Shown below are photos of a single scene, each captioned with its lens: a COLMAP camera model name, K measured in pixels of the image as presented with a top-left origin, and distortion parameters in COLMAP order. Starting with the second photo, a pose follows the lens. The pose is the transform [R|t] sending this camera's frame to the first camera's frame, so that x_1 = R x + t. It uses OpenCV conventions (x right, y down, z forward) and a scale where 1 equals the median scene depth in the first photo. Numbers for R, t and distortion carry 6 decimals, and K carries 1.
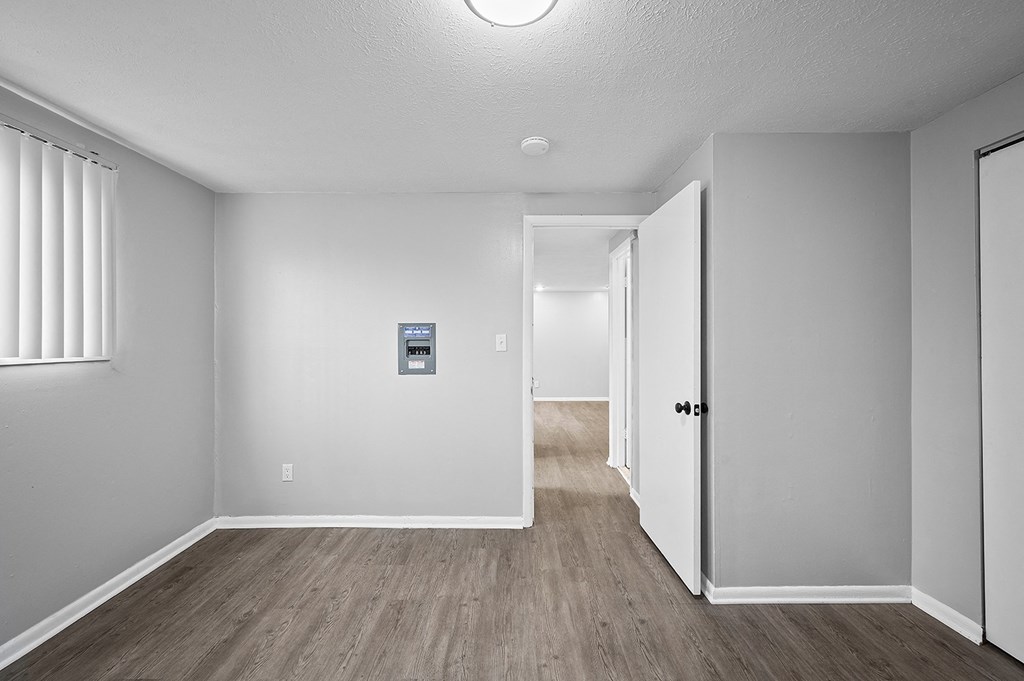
lens RADIAL K [[416.3, 0, 507.5], [0, 416.3, 337.4], [0, 0, 1]] dist [0.012291, -0.000434]
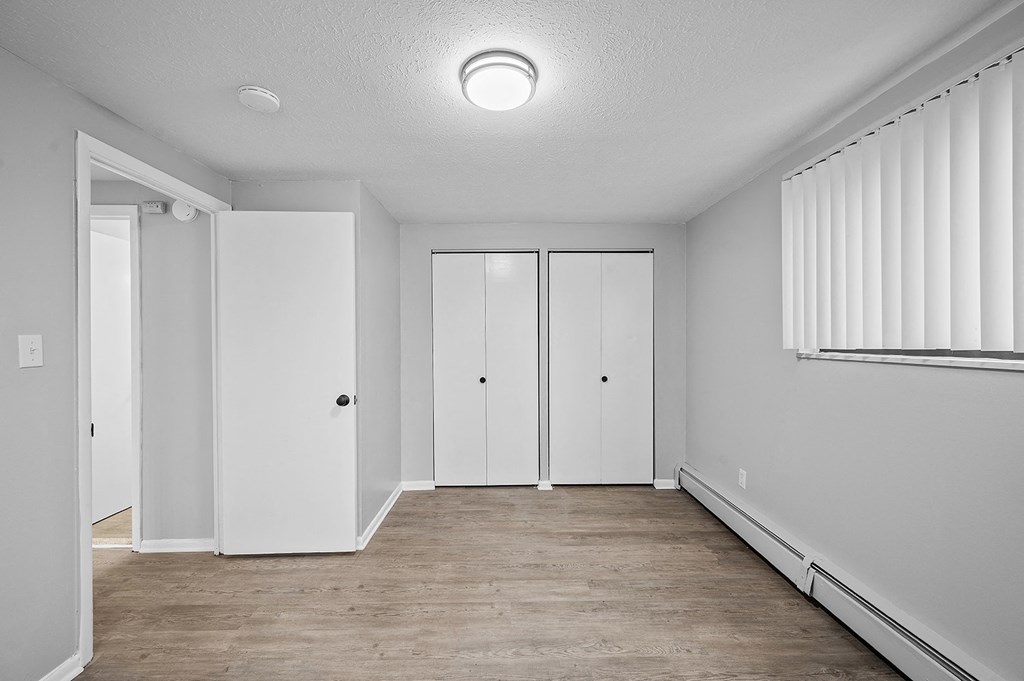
lens RADIAL K [[416.3, 0, 520.8], [0, 416.3, 339.6], [0, 0, 1]] dist [0.012291, -0.000434]
pose [[-0.045858, 0.001428, 0.998947, -0.760471], [-0.000232, 0.999999, -0.001440, -0.001521], [-0.998948, -0.000298, -0.045857, 0.547260]]
